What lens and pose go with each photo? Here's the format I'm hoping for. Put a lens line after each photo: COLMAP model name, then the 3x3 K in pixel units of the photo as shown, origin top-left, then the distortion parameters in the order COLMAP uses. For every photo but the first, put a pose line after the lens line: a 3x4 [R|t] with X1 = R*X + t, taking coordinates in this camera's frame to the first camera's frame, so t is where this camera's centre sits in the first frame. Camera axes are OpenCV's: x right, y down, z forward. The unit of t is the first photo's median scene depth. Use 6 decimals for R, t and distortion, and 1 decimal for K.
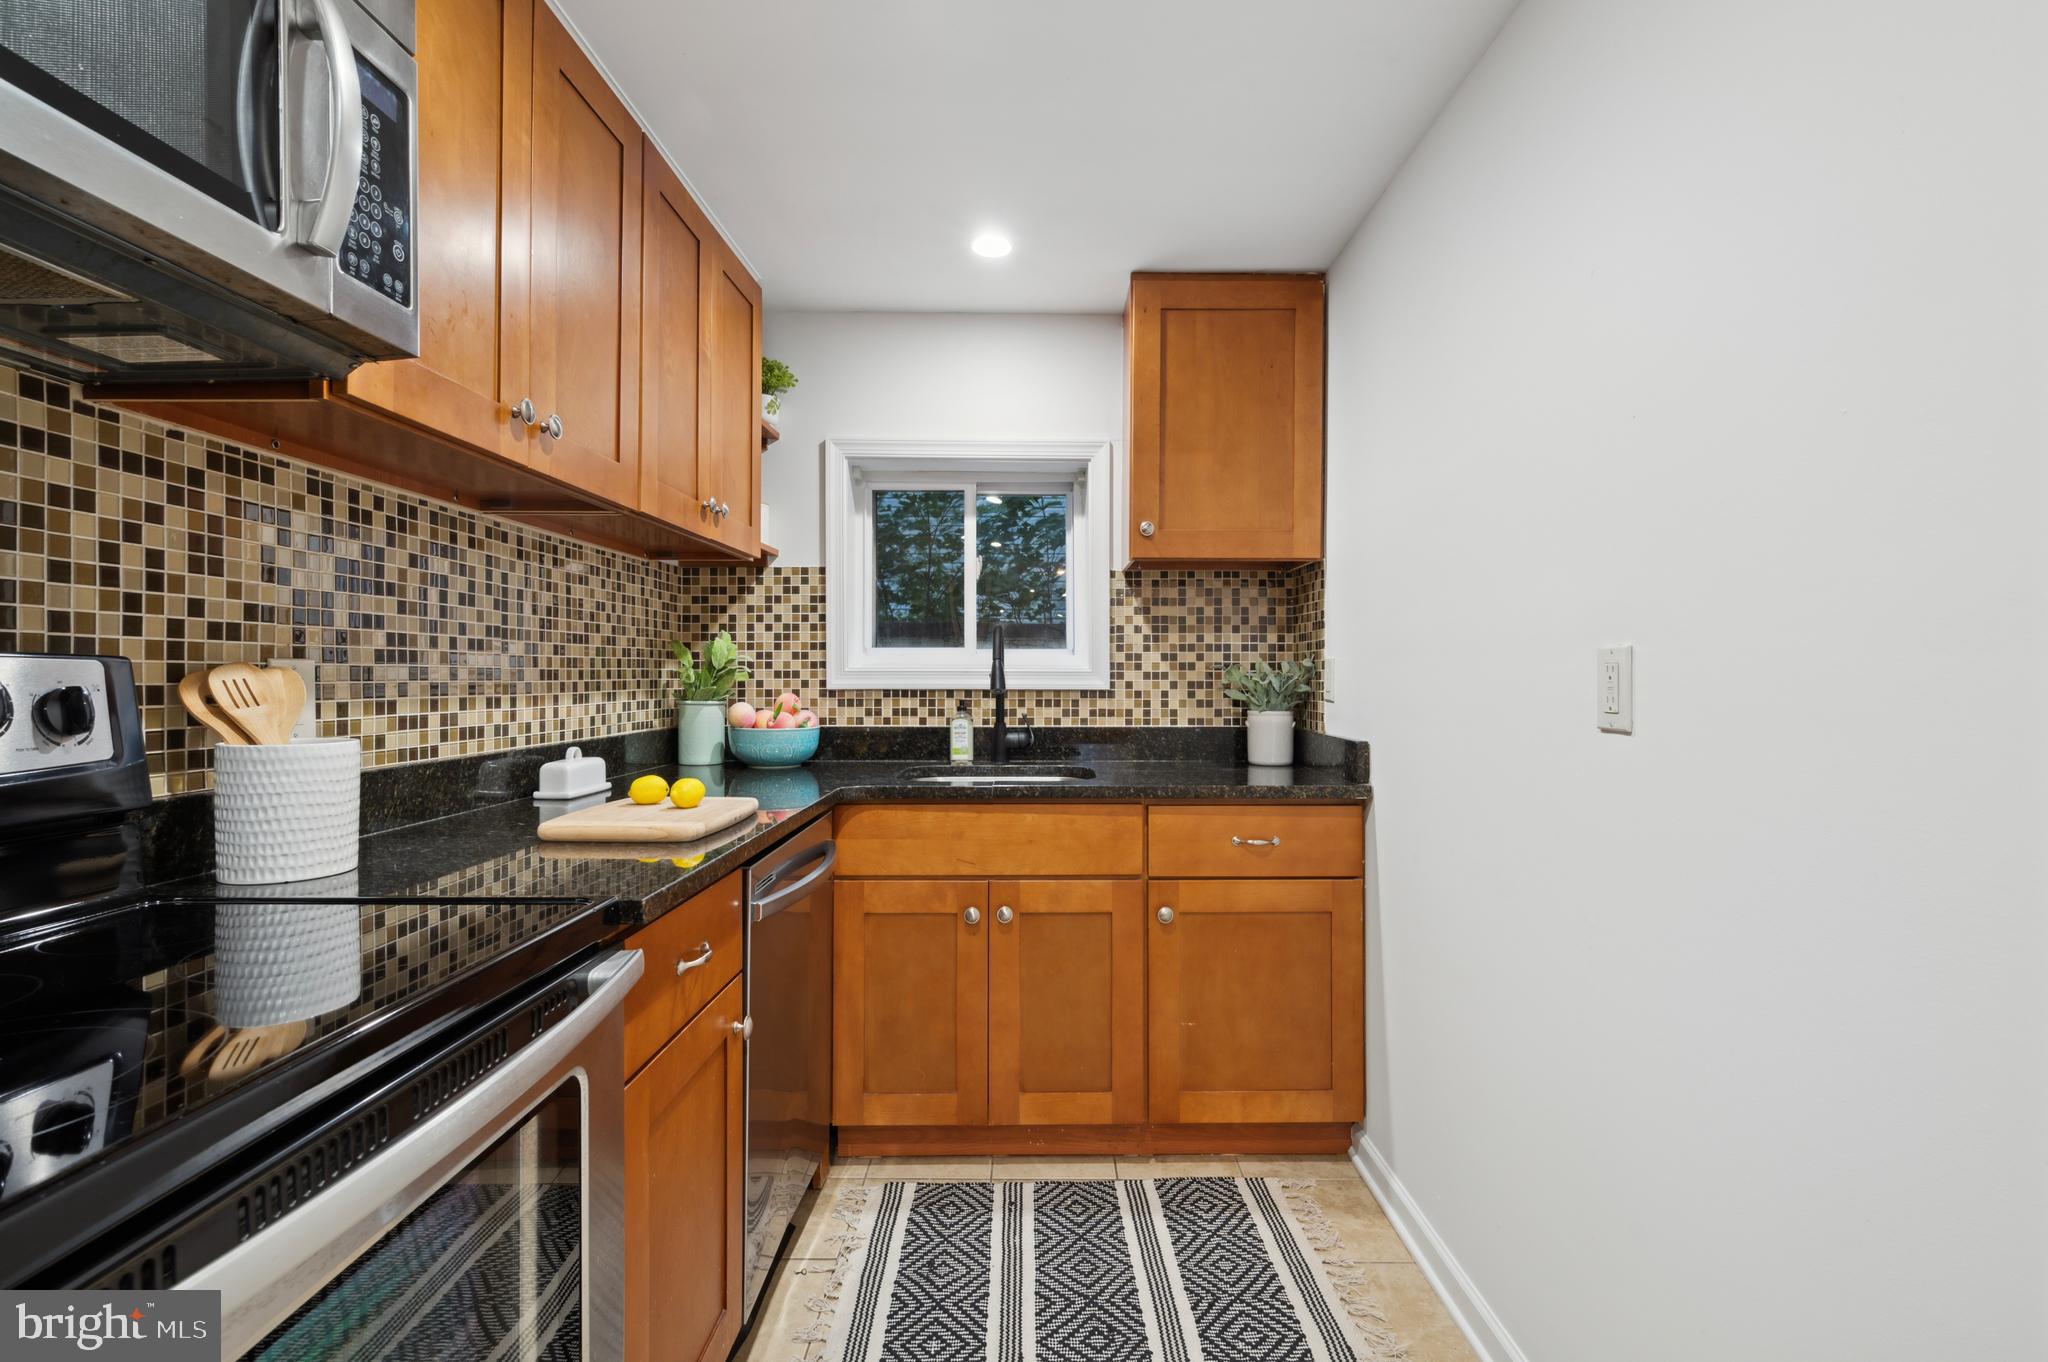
lens RADIAL K [[914.1, 0, 1025.3], [0, 914.1, 685.8], [0, 0, 1]] dist [-0.001450, 0.000283]
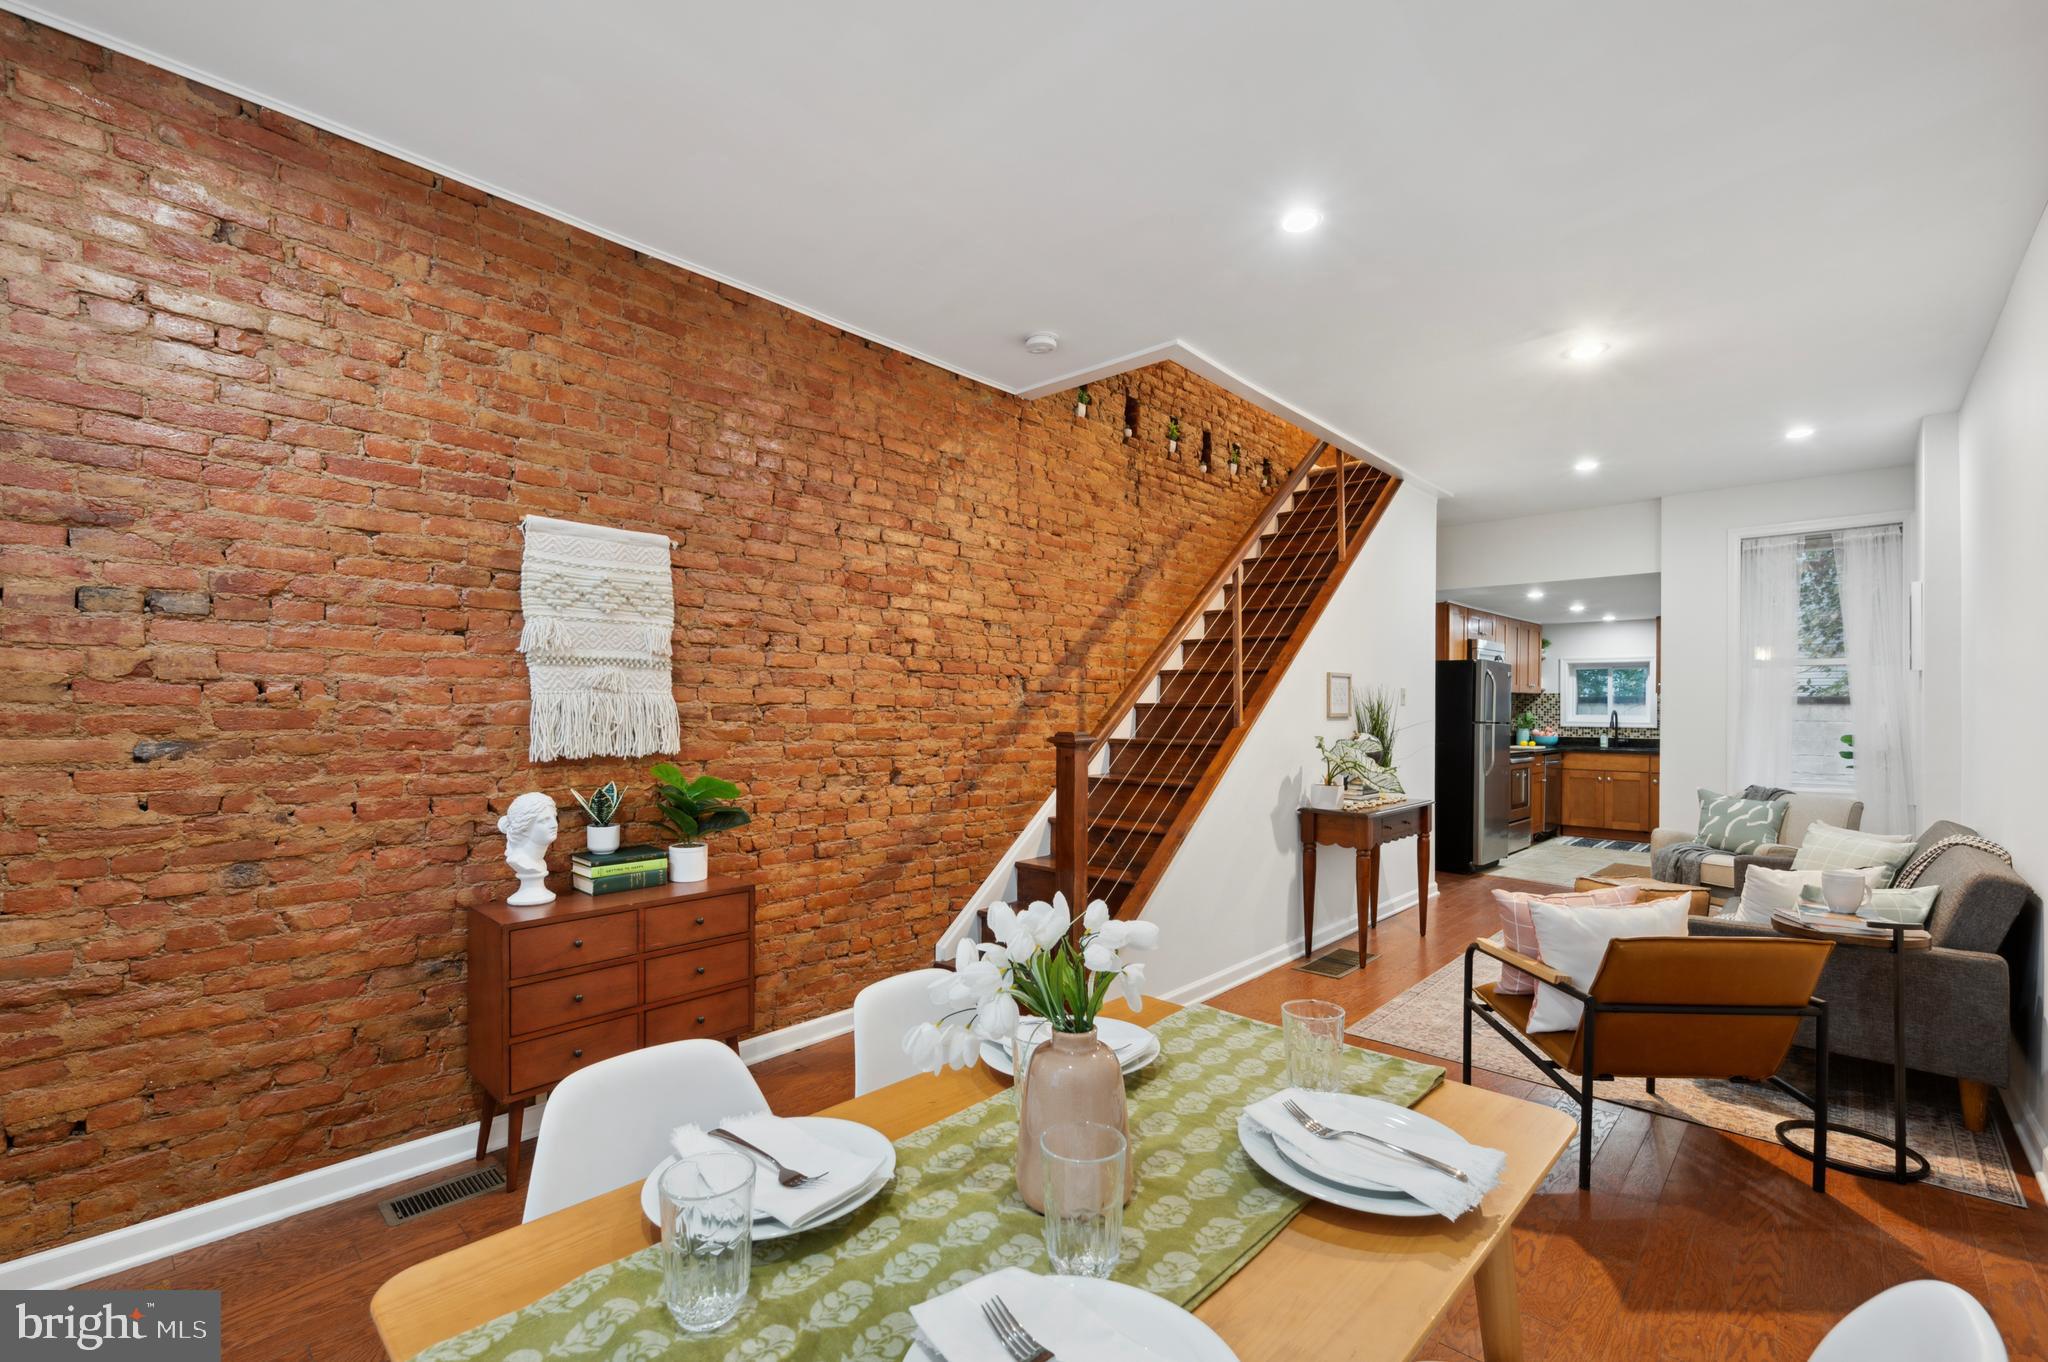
lens RADIAL K [[899.6, 0, 1025.9], [0, 899.6, 709.0], [0, 0, 1]] dist [-0.001268, -0.000502]
pose [[0.746963, 0.004178, -0.664852, 0.484737], [-0.010879, 0.999923, -0.005940, -0.017187], [0.664776, 0.011670, 0.746951, -2.612505]]
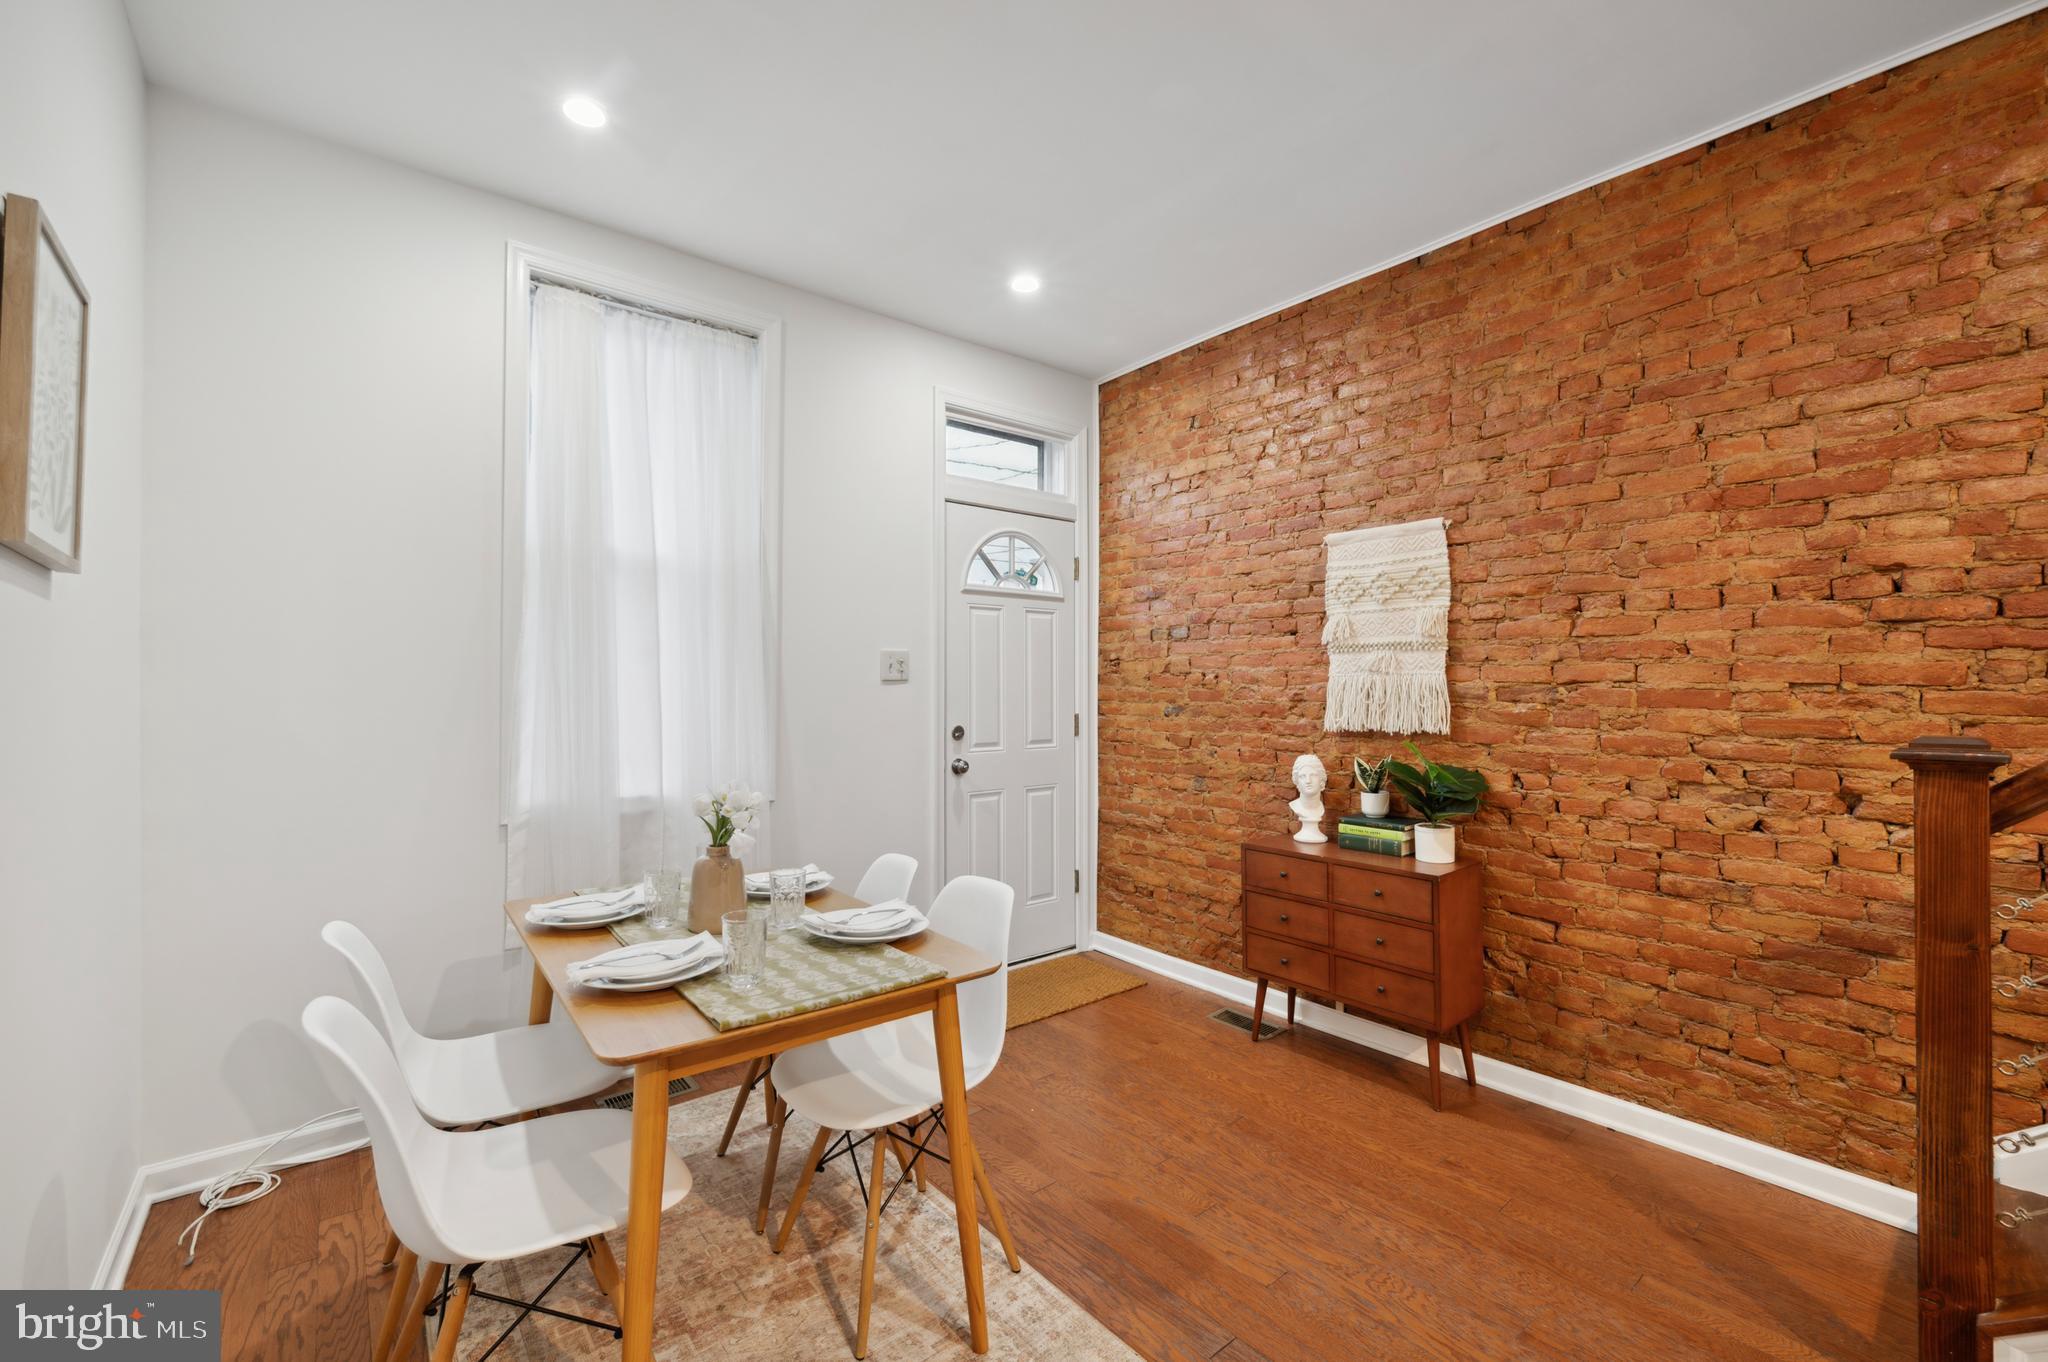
lens RADIAL K [[836.4, 0, 1024.0], [0, 836.4, 681.0], [0, 0, 1]] dist [-0.000168, -0.000234]
pose [[-0.768486, -0.004998, -0.639847, 0.480597], [-0.005734, 0.999983, -0.000924, -0.023300], [0.639841, 0.002959, -0.768502, -1.811472]]
